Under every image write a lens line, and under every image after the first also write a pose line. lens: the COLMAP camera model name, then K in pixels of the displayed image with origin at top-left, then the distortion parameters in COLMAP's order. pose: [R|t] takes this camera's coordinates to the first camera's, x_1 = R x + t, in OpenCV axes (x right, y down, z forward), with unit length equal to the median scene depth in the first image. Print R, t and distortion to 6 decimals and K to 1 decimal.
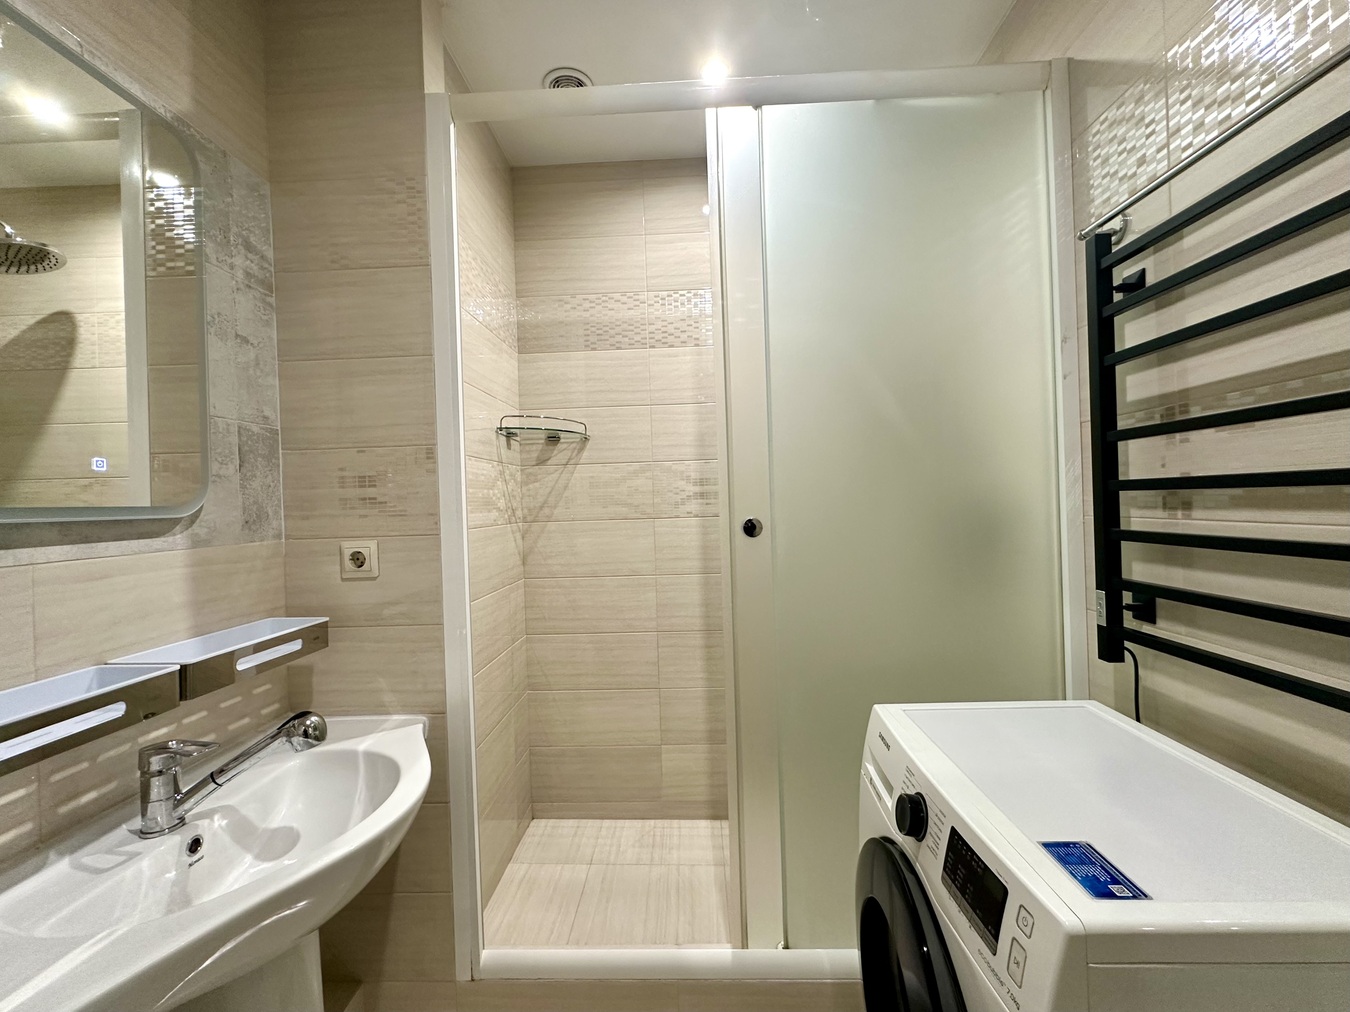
lens RADIAL K [[537.2, 0, 677.2], [0, 537.2, 505.0], [0, 0, 1]] dist [0.002967, -0.000077]
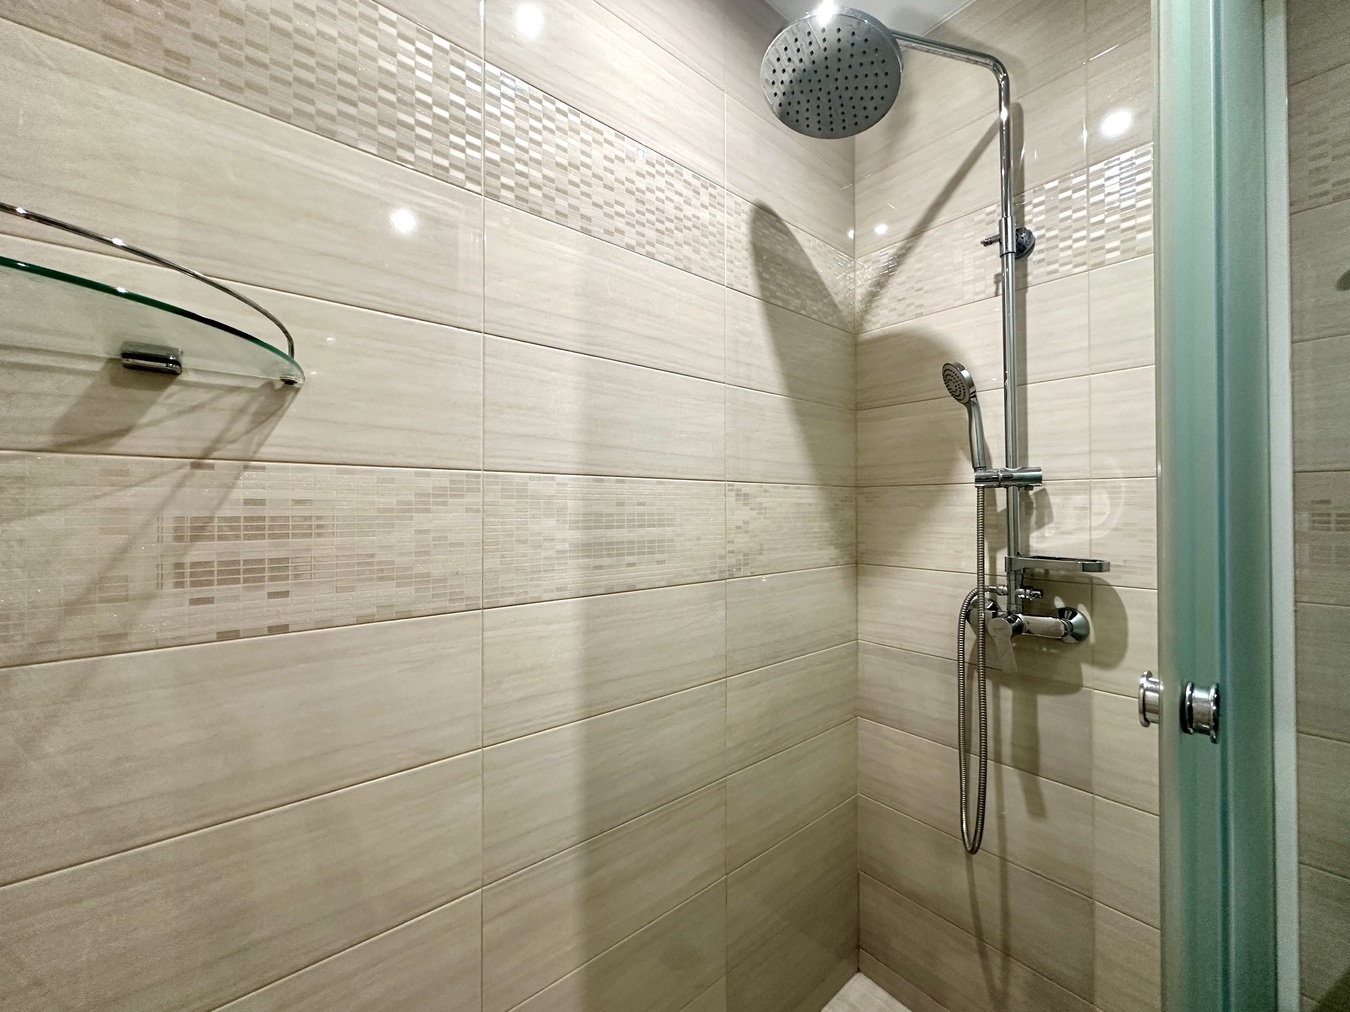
lens RADIAL K [[537.2, 0, 670.4], [0, 537.2, 502.5], [0, 0, 1]] dist [0.002967, -0.000077]
pose [[0.748572, 0.037502, 0.661992, -0.210530], [-0.019535, 0.999213, -0.034515, -0.044353], [-0.662766, 0.012905, 0.748716, 0.596528]]
